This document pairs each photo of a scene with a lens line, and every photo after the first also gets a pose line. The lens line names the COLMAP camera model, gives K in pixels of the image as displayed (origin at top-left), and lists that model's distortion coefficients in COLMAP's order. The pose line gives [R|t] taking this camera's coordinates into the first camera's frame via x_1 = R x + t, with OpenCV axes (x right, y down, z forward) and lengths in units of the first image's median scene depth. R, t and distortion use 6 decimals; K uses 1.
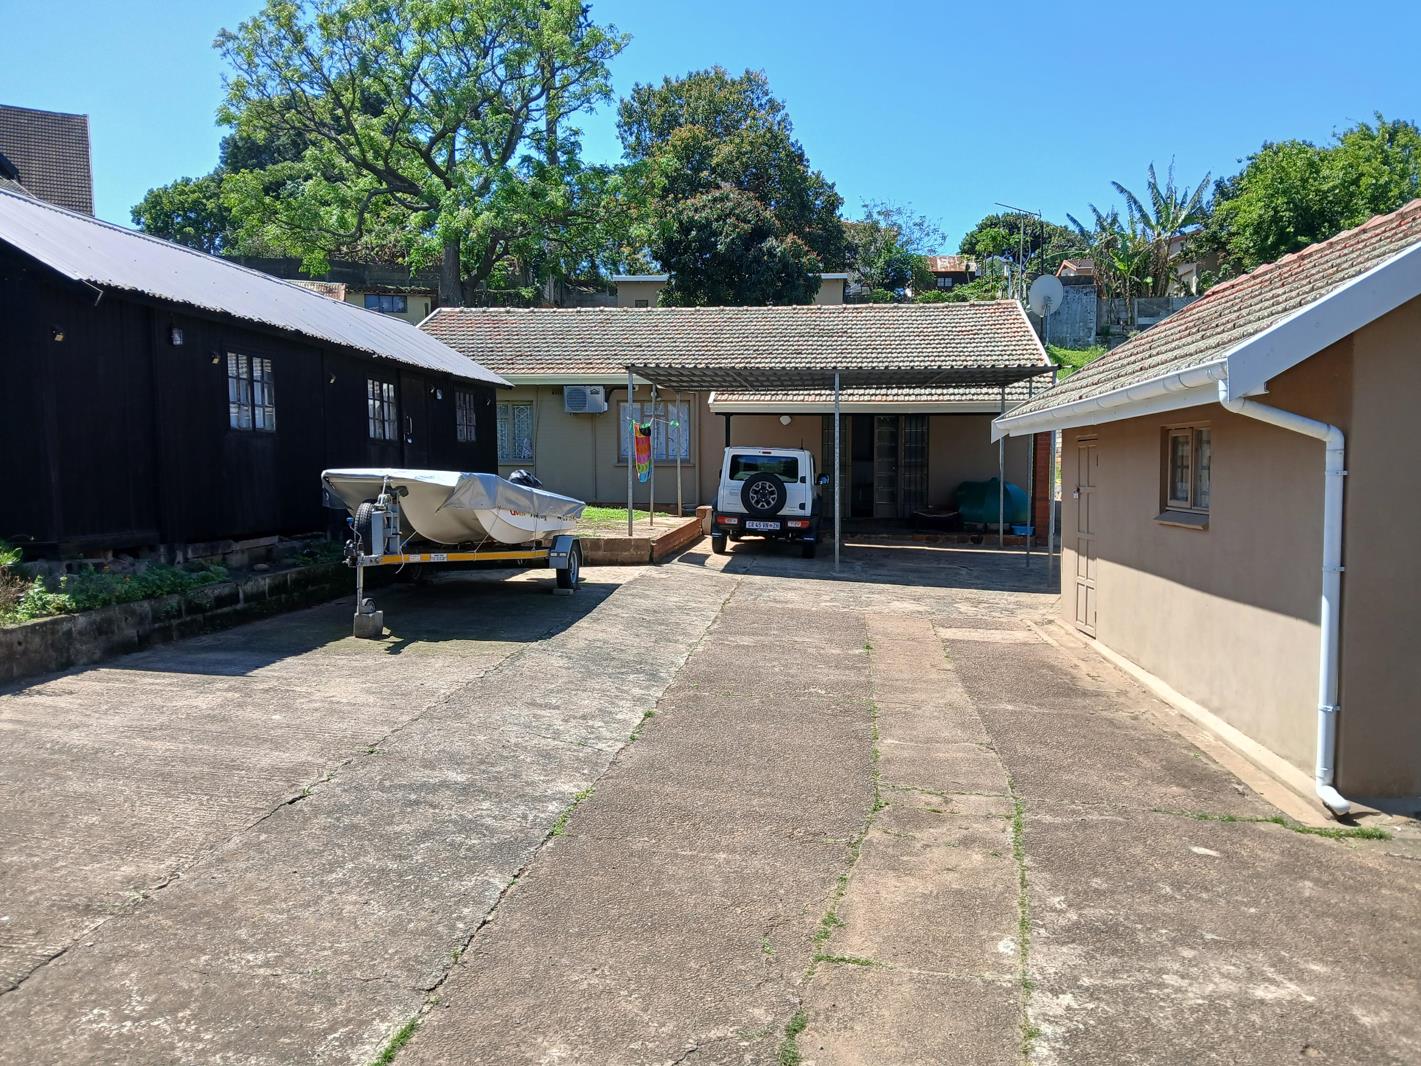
lens RADIAL K [[1093.3, 0, 711.5], [0, 1093.3, 547.9], [0, 0, 1]] dist [0.095221, -0.198728]
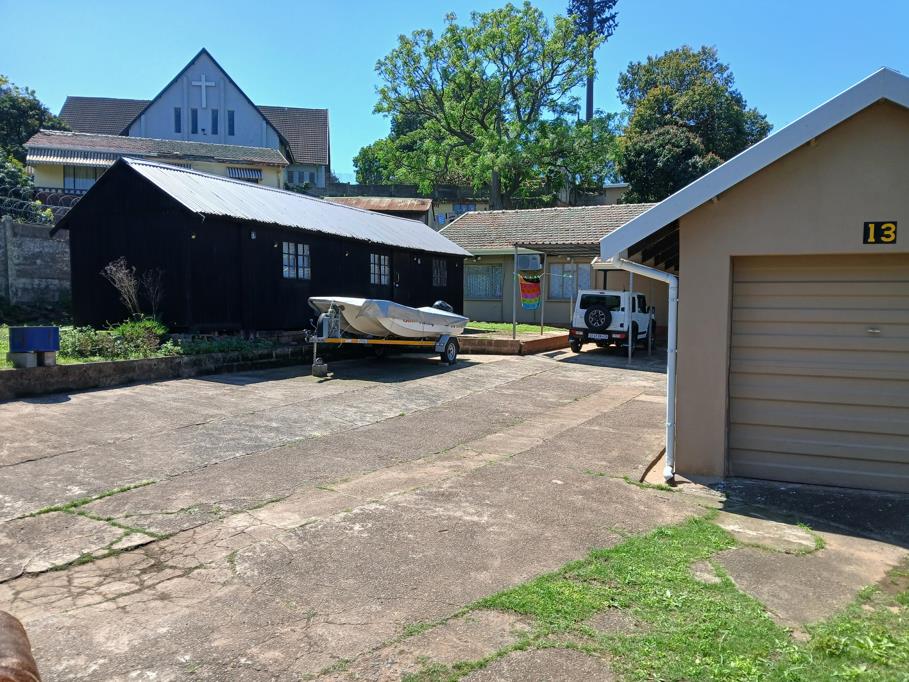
lens RADIAL K [[699.4, 0, 455.1], [0, 699.4, 350.5], [0, 0, 1]] dist [0.095221, -0.198728]
pose [[0.935015, 0.038224, -0.352542, 0.225235], [-0.041528, 0.999136, -0.001810, 0.012878], [0.352169, 0.016333, 0.935794, -0.091657]]
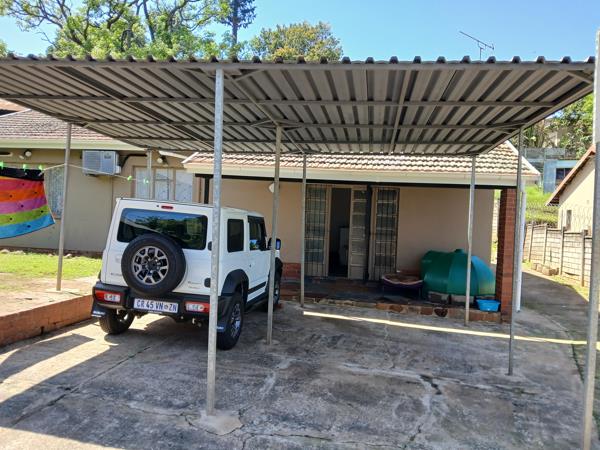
lens RADIAL K [[461.6, 0, 300.4], [0, 461.6, 231.3], [0, 0, 1]] dist [0.095221, -0.198728]
pose [[0.997931, 0.047688, -0.043116, 0.157088], [-0.050489, 0.996514, -0.066406, -0.054953], [0.039799, 0.068446, 0.996861, 0.692592]]
